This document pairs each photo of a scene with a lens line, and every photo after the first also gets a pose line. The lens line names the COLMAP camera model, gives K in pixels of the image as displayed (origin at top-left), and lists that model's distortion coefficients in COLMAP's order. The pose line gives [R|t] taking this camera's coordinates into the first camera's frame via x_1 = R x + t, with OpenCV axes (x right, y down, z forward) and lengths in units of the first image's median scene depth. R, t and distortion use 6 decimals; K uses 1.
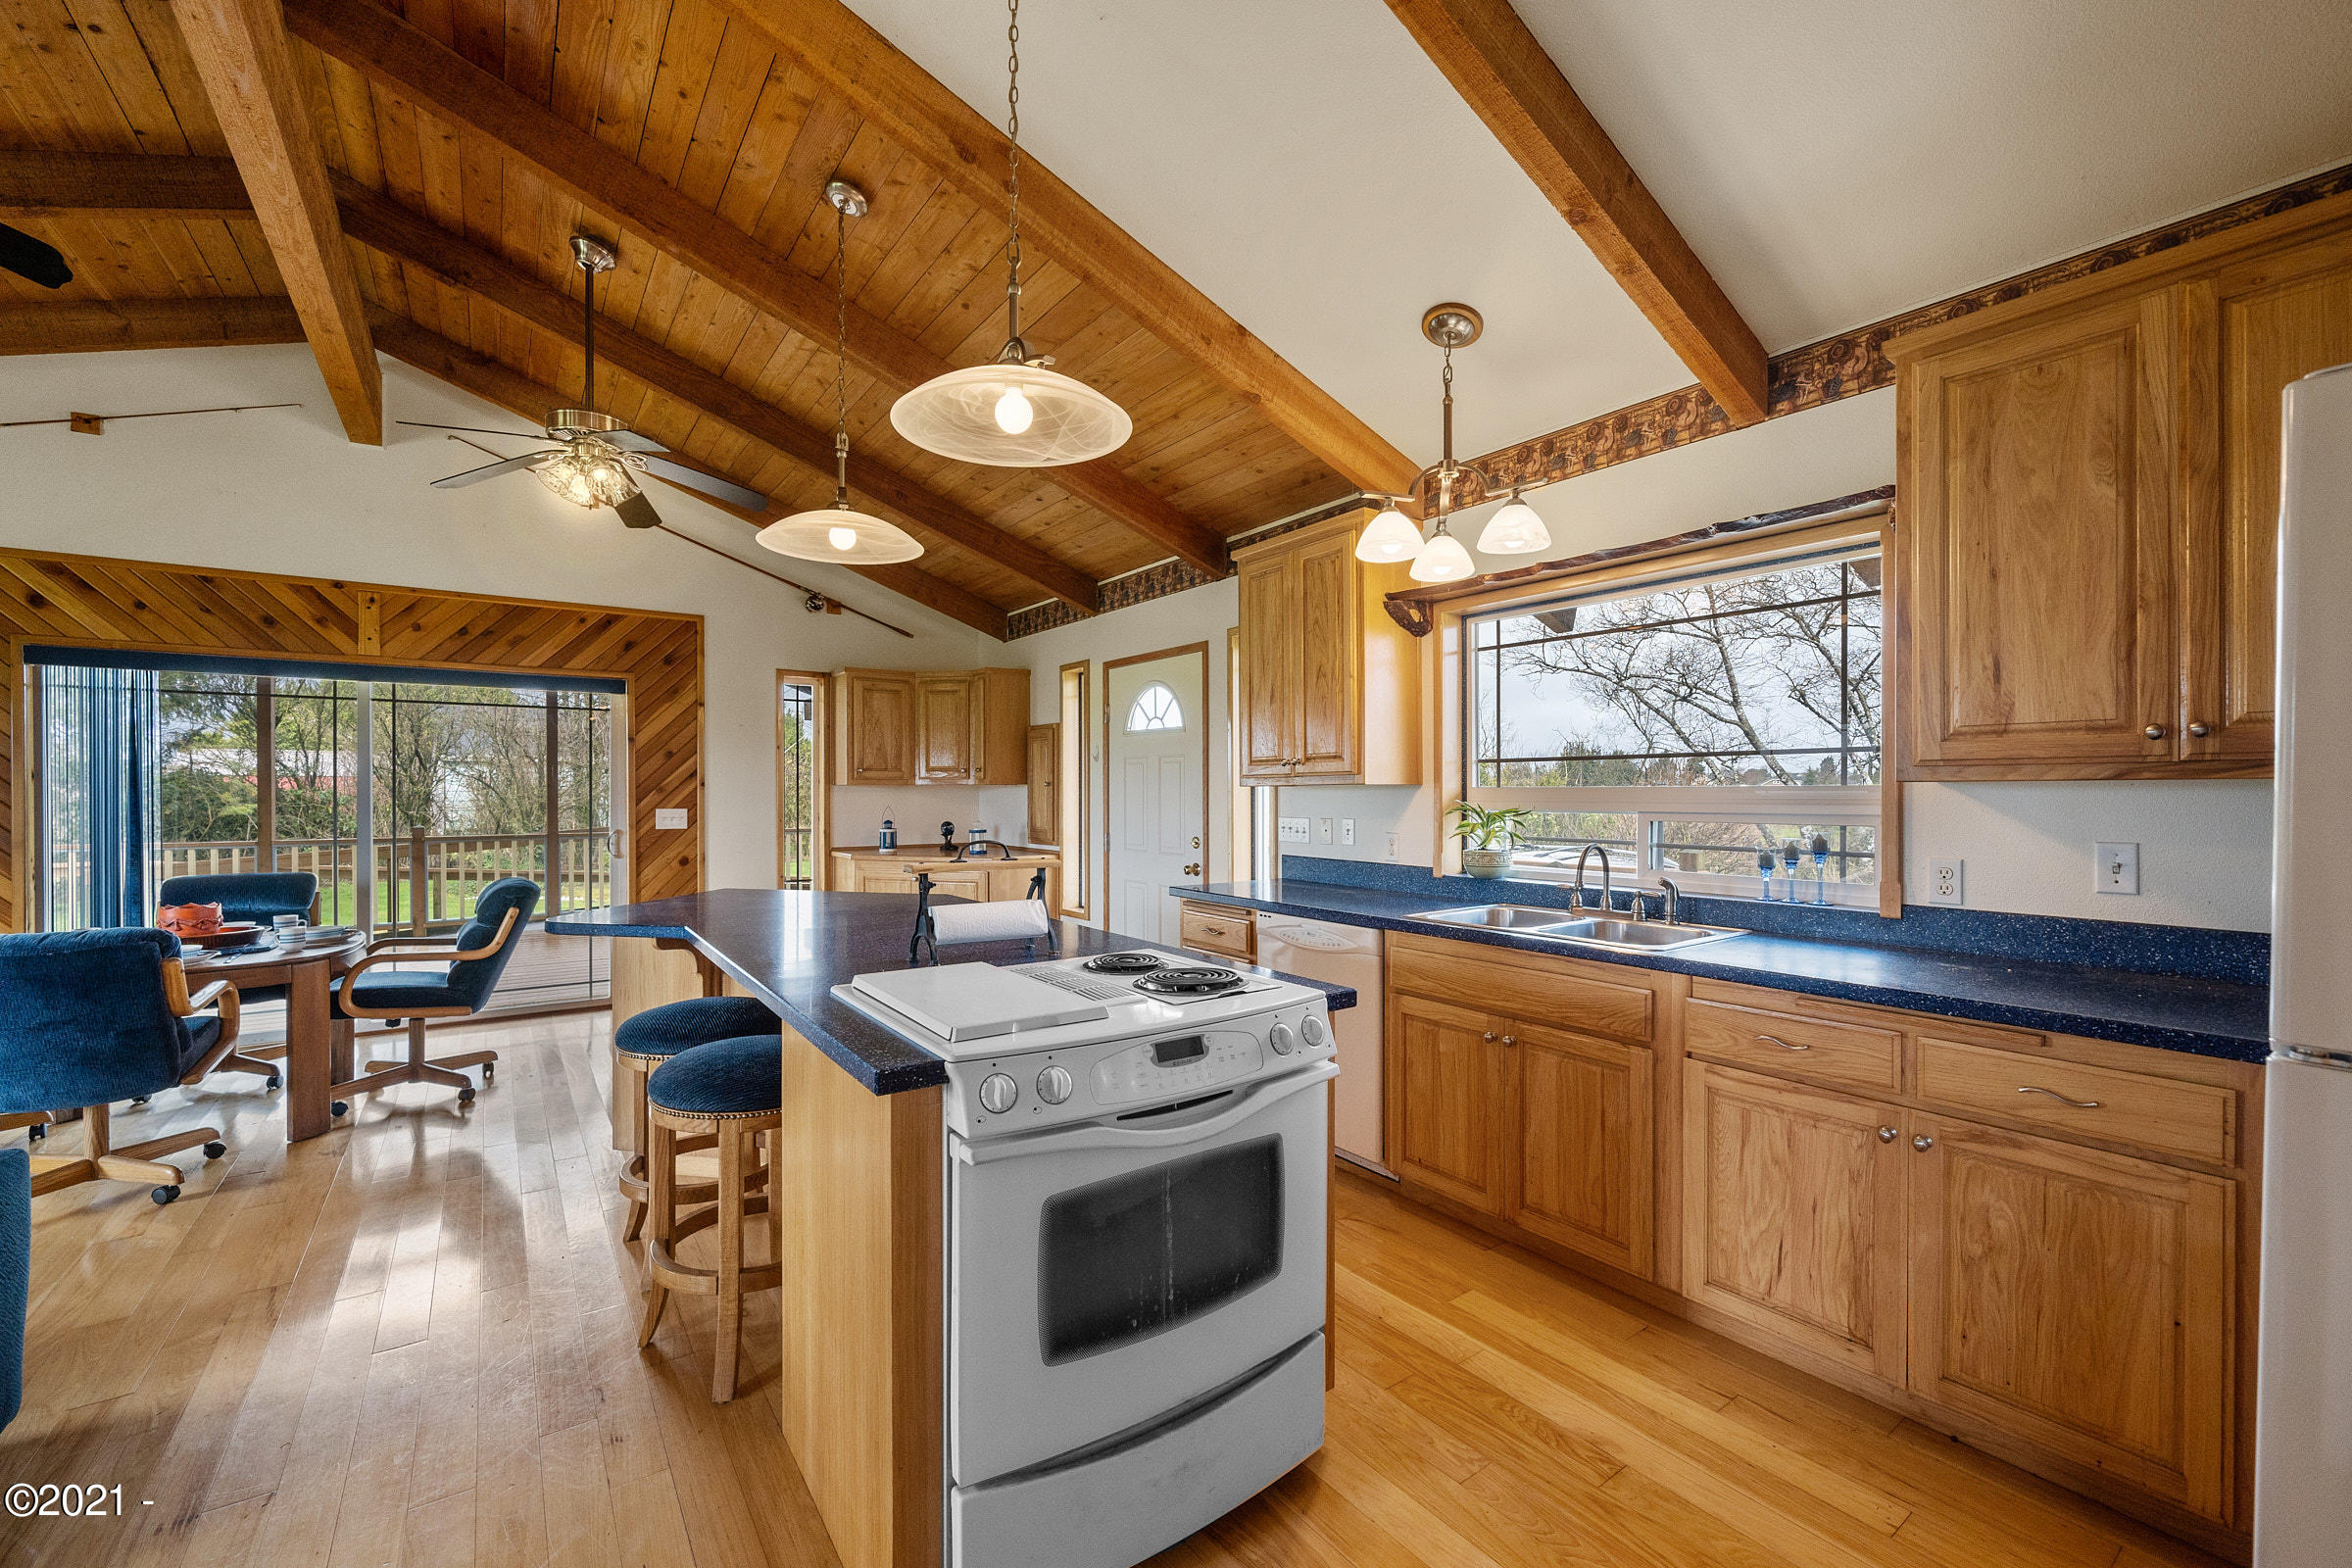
lens RADIAL K [[938.0, 0, 1182.0], [0, 938.0, 790.7], [0, 0, 1]] dist [-0.000557, -0.000003]
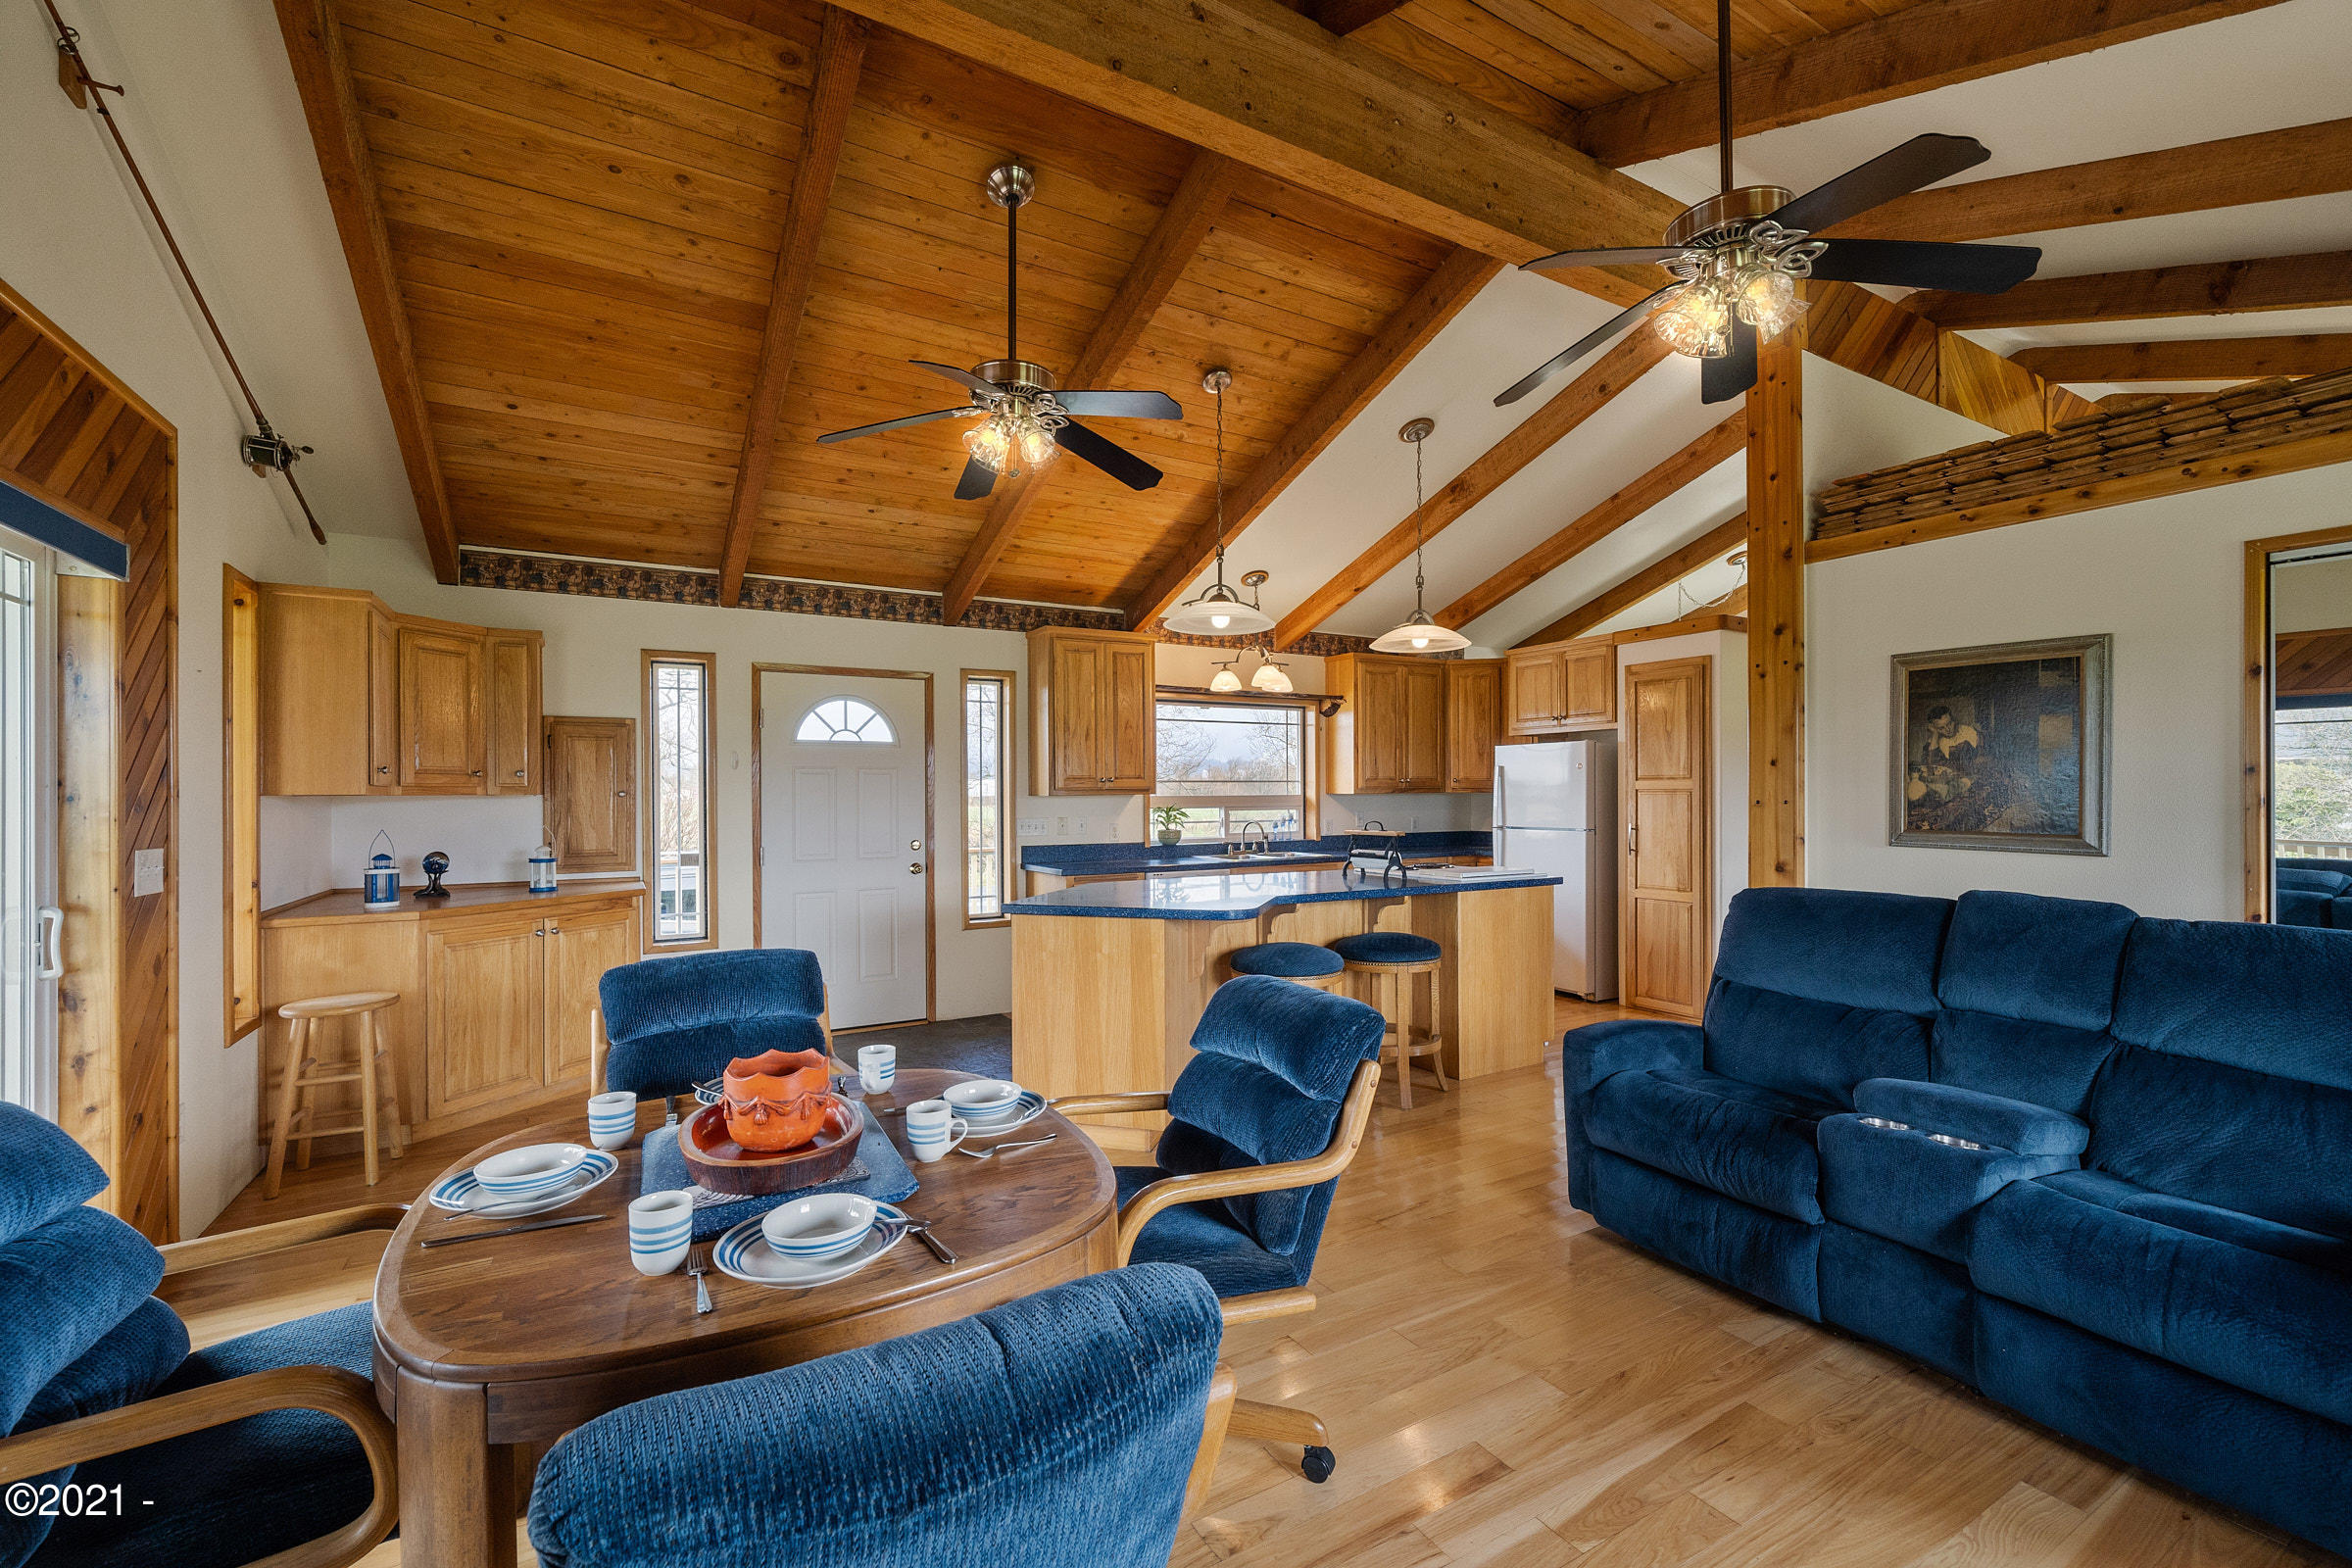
lens RADIAL K [[986.5, 0, 1176.2], [0, 986.5, 795.2], [0, 0, 1]] dist [-0.000504, 0.000011]
pose [[0.104695, 0.002248, 0.994502, -0.967560], [0.009006, 0.999954, -0.003209, 0.000522], [-0.994464, 0.009292, 0.104670, 0.471249]]
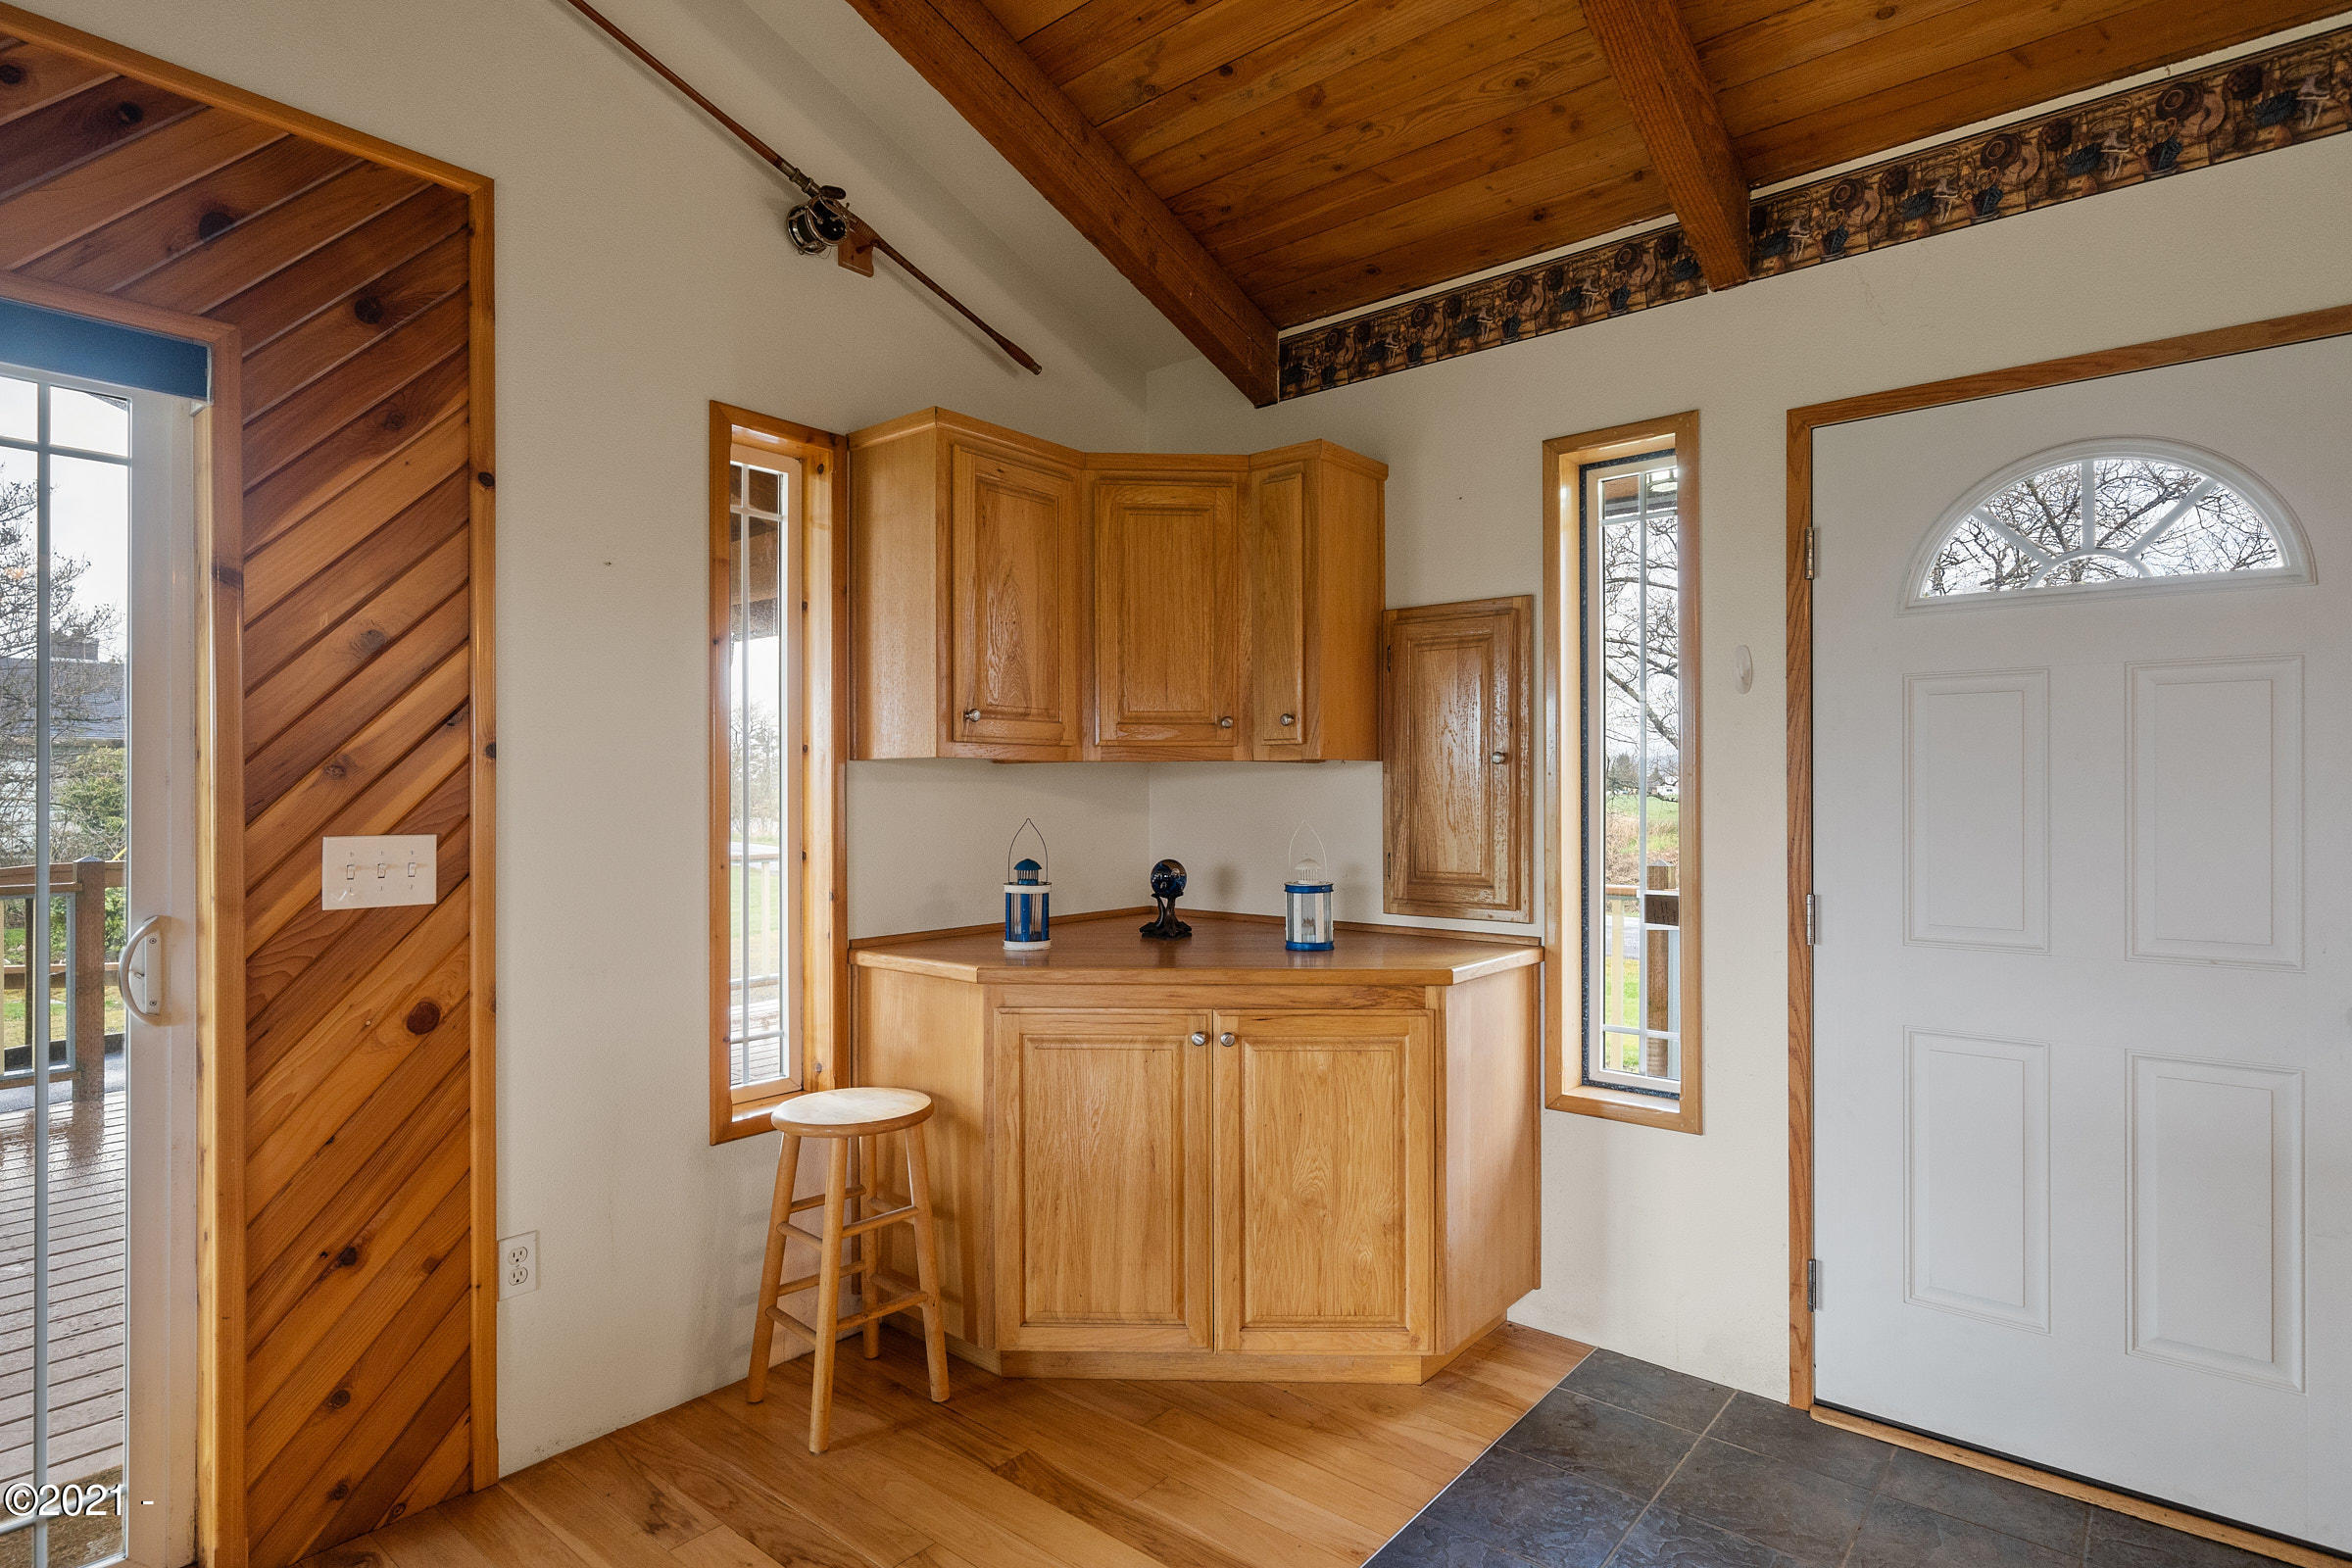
lens RADIAL K [[1204.8, 0, 1178.2], [0, 1204.8, 787.4], [0, 0, 1]] dist [0.002453, 0.000141]
pose [[0.971343, -0.000484, 0.237683, -0.400158], [0.001405, 0.999992, -0.003705, 0.006400], [-0.237679, 0.003933, 0.971336, 0.594920]]
